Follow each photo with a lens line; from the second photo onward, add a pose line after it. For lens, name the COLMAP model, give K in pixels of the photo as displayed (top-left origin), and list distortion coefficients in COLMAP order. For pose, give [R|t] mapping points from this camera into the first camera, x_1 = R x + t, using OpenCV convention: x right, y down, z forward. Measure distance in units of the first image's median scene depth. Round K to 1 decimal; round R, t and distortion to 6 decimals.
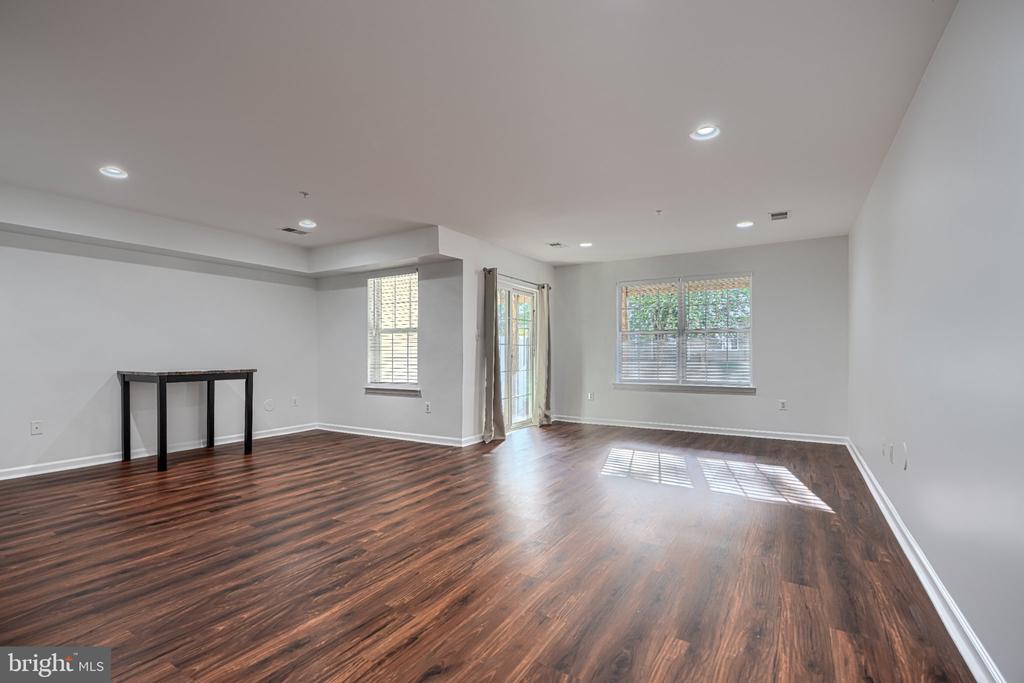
lens RADIAL K [[464.1, 0, 504.0], [0, 464.1, 353.7], [0, 0, 1]] dist [0.000653, 0.000006]
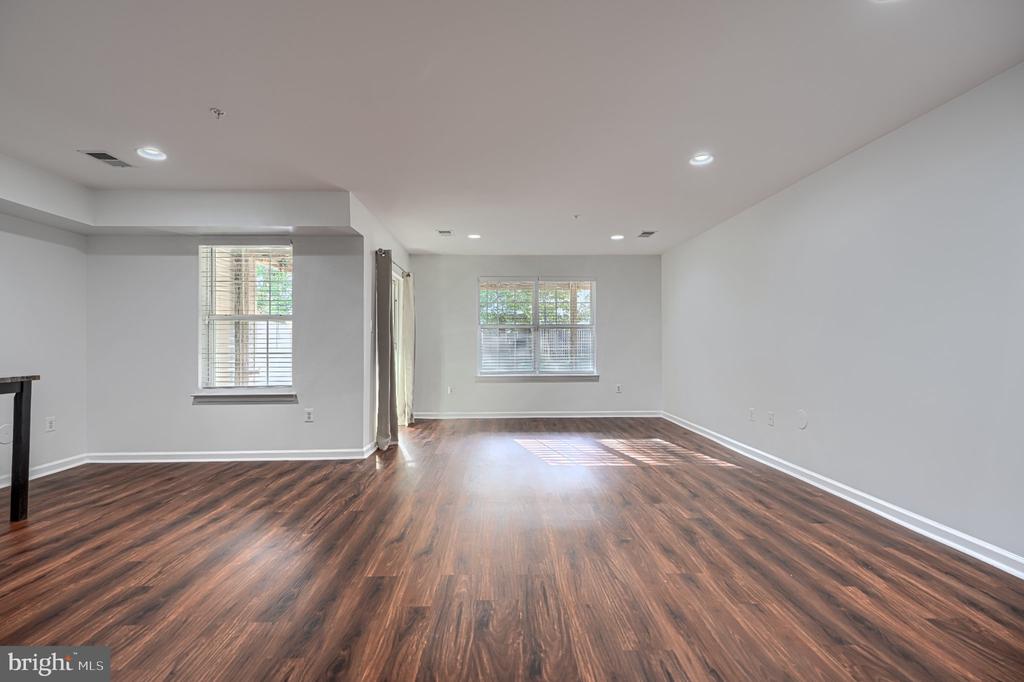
lens RADIAL K [[464.1, 0, 505.5], [0, 464.1, 339.3], [0, 0, 1]] dist [0.000653, 0.000006]
pose [[0.838083, 0.005070, 0.545519, -0.354839], [0.002585, 0.999909, -0.013264, -0.003652], [-0.545536, 0.012527, 0.837994, 0.162553]]
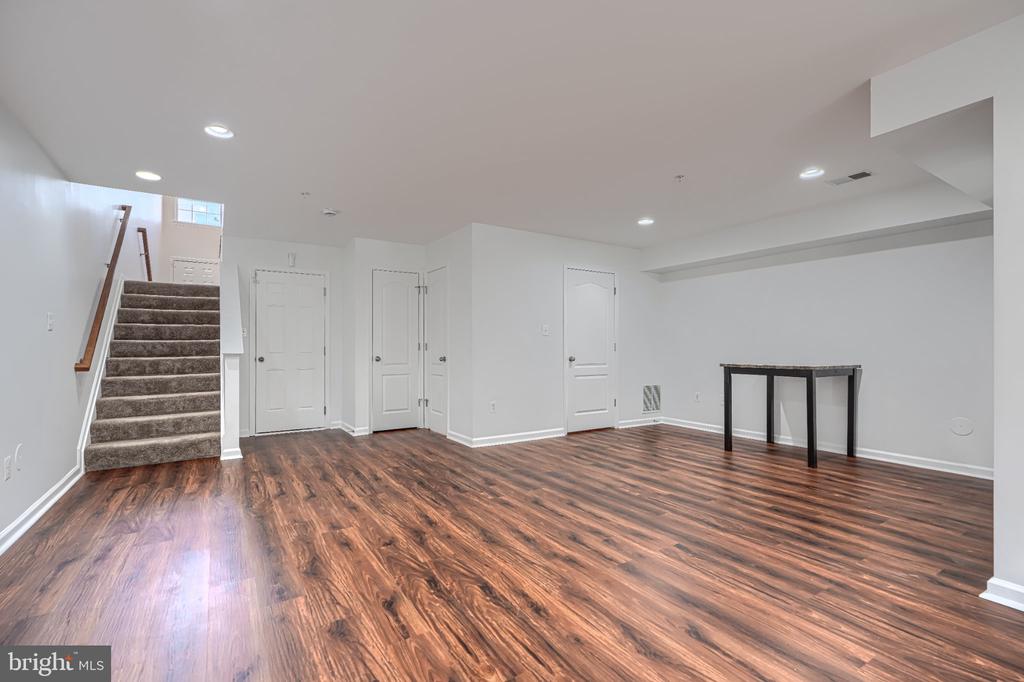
lens RADIAL K [[464.1, 0, 513.2], [0, 464.1, 343.6], [0, 0, 1]] dist [0.000653, 0.000006]
pose [[-0.427654, -0.005575, -0.903926, 0.438471], [0.000503, 0.999979, -0.006405, -0.002127], [0.903943, -0.003194, -0.427642, 0.865300]]
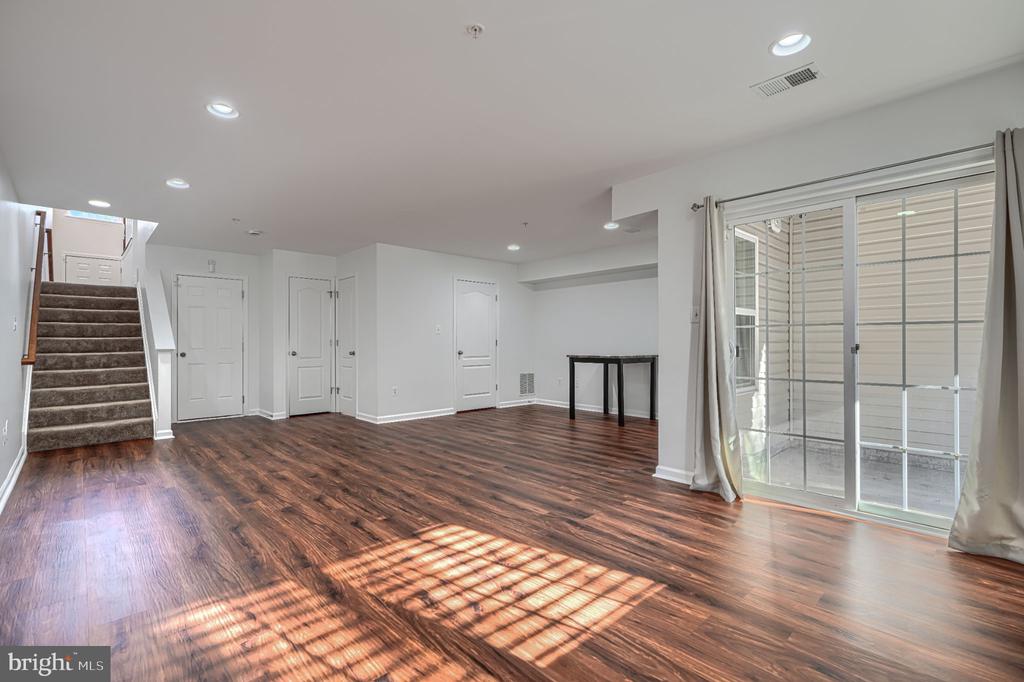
lens RADIAL K [[464.1, 0, 511.0], [0, 464.1, 342.2], [0, 0, 1]] dist [0.000653, 0.000006]
pose [[-0.260197, 0.000177, -0.965556, 0.677193], [0.002457, 0.999997, -0.000479, -0.002465], [0.965553, -0.002497, -0.260196, 1.027239]]
